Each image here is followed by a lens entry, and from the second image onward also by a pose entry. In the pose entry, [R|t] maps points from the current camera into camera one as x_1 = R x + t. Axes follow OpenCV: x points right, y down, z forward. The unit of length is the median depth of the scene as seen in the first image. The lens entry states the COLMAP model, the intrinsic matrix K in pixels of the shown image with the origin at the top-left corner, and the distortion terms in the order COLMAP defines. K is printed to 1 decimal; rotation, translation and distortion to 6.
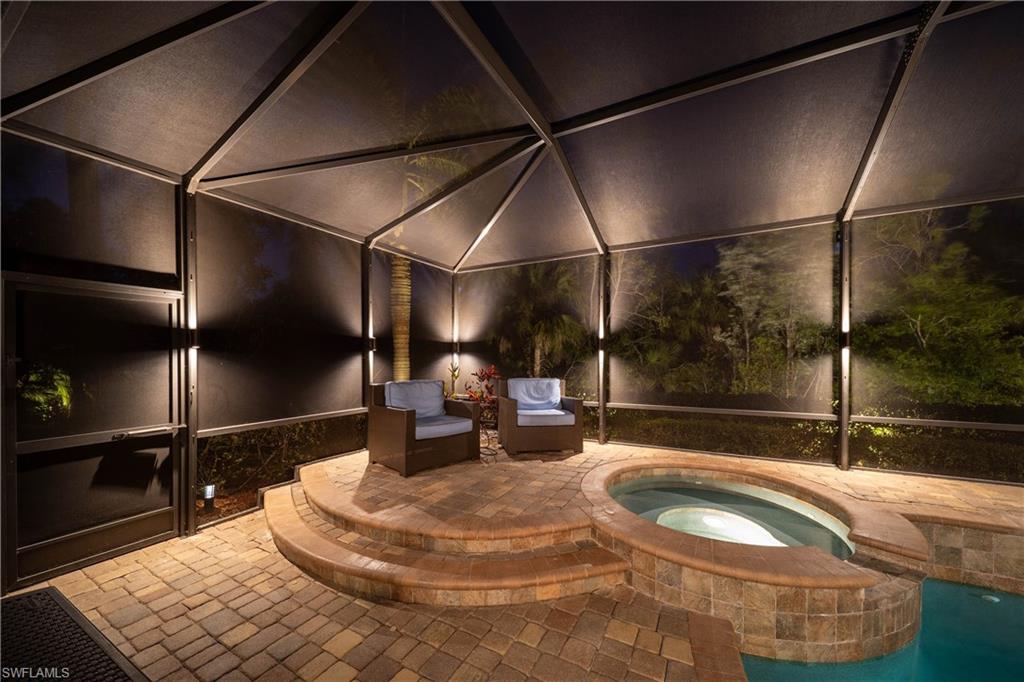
lens RADIAL K [[392.7, 0, 526.7], [0, 392.7, 357.4], [0, 0, 1]] dist [-0.002571, -0.000029]
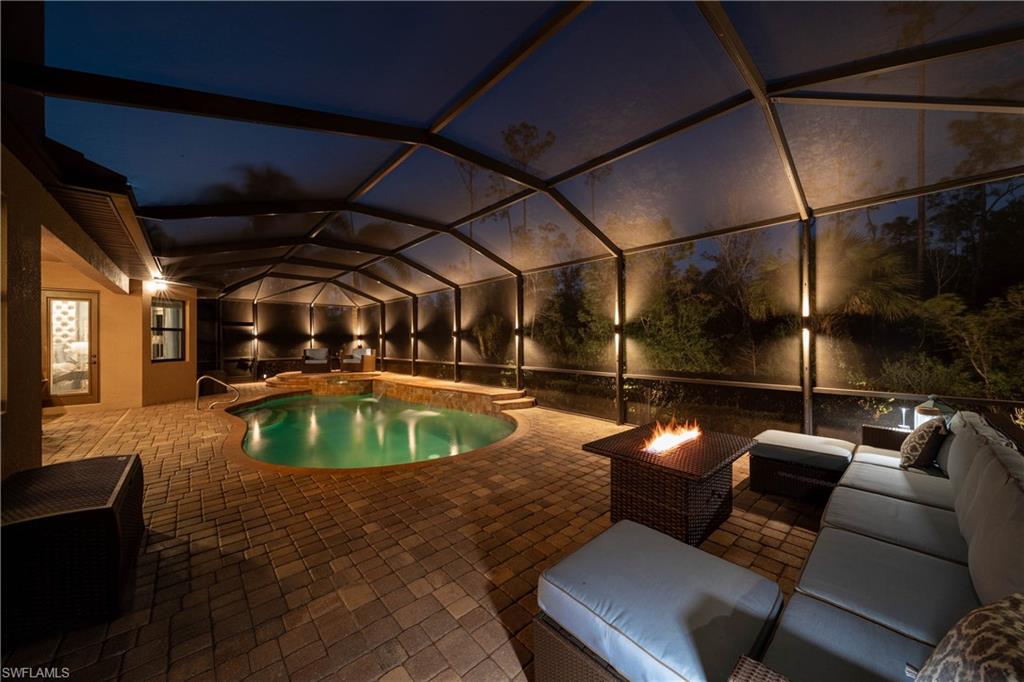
lens RADIAL K [[356.4, 0, 519.3], [0, 356.4, 342.0], [0, 0, 1]] dist [-0.000487, -0.000487]
pose [[0.954303, -0.002895, -0.298828, 3.089639], [0.003956, 0.999988, 0.002946, 0.004489], [0.298816, -0.003994, 0.954302, -1.880591]]
